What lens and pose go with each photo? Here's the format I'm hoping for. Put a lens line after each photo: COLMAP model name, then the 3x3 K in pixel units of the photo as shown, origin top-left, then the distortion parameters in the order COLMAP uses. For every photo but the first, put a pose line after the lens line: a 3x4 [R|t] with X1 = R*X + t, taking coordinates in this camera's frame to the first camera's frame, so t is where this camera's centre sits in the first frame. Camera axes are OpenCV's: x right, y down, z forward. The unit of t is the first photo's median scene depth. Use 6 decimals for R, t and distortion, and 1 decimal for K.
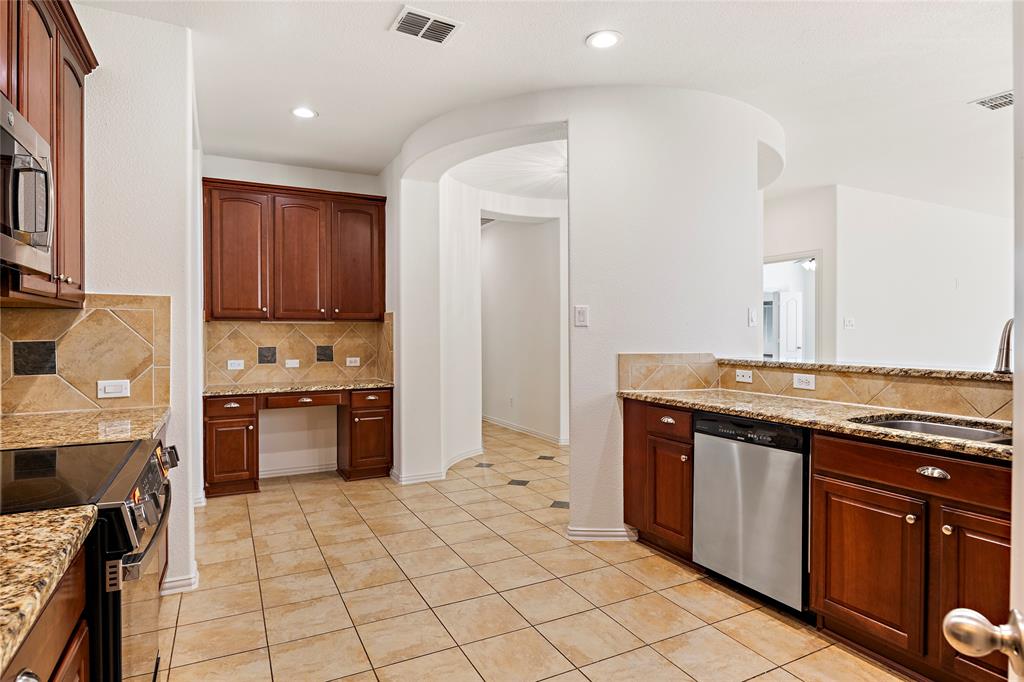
lens RADIAL K [[556.8, 0, 510.0], [0, 556.8, 336.4], [0, 0, 1]] dist [0.000358, -0.000400]
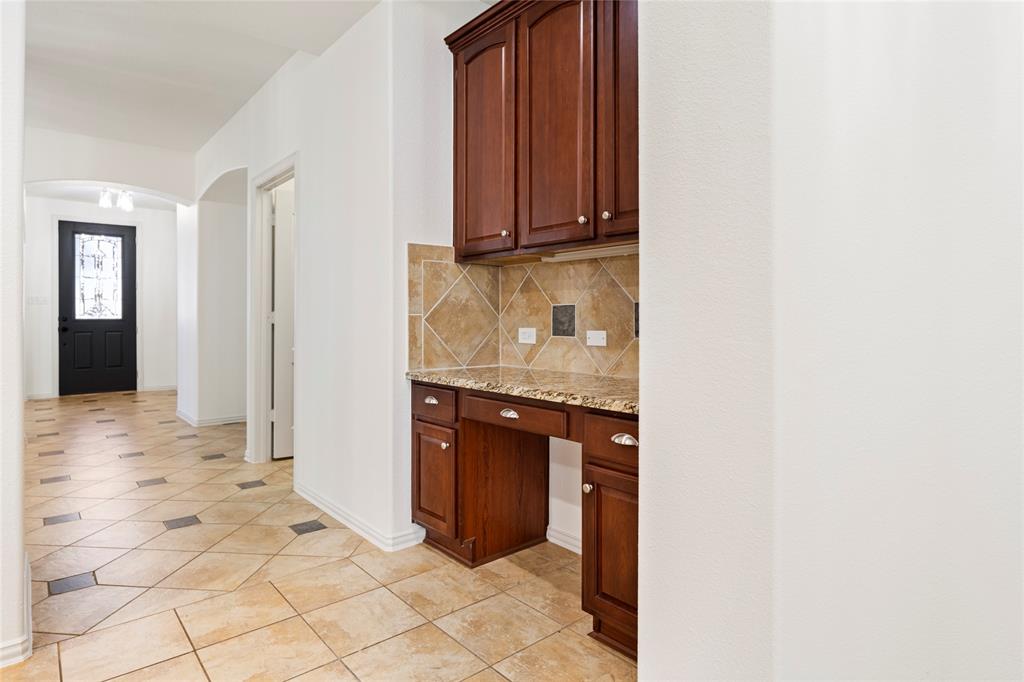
lens RADIAL K [[565.1, 0, 510.2], [0, 565.1, 315.4], [0, 0, 1]] dist [-0.003406, -0.001341]
pose [[0.225397, -0.004271, -0.974258, 0.090800], [-0.005226, 0.999971, -0.005592, 0.033165], [0.974253, 0.006352, 0.225369, 0.855642]]
